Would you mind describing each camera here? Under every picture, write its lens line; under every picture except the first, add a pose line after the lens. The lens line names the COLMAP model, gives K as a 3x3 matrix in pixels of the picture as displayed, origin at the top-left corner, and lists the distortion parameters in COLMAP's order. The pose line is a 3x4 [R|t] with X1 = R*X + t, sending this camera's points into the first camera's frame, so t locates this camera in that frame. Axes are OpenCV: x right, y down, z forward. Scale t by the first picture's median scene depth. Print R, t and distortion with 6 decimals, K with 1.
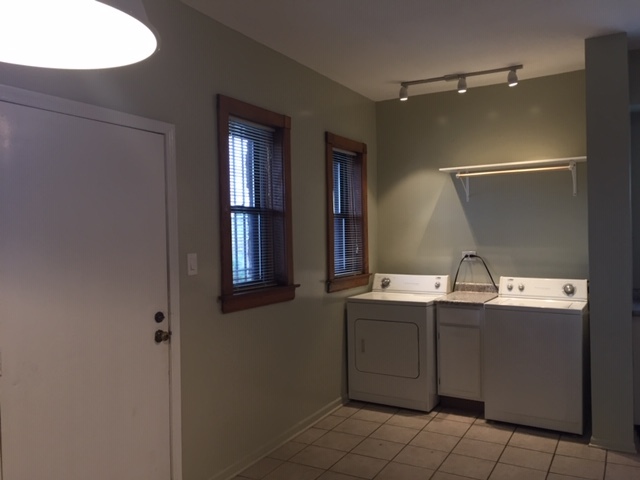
lens RADIAL K [[539.8, 0, 317.9], [0, 539.8, 238.8], [0, 0, 1]] dist [0.062011, -0.070916]
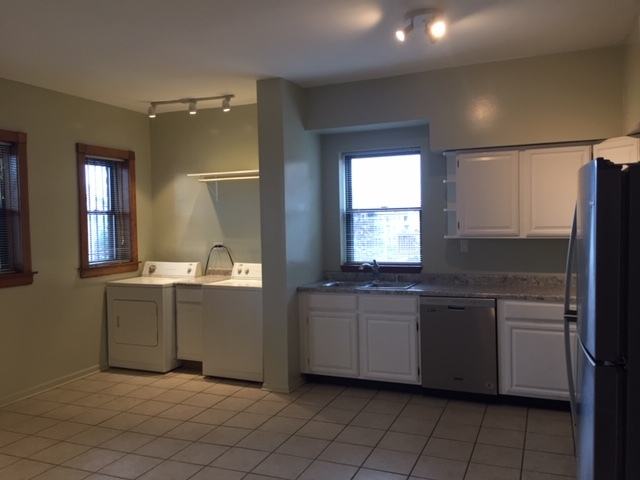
lens RADIAL K [[539.8, 0, 325.0], [0, 539.8, 240.3], [0, 0, 1]] dist [0.062011, -0.070916]
pose [[0.992487, -0.005889, 0.122212, 0.405853], [0.002438, 0.999595, 0.028364, -0.017104], [-0.122329, -0.027853, 0.992099, -0.259932]]
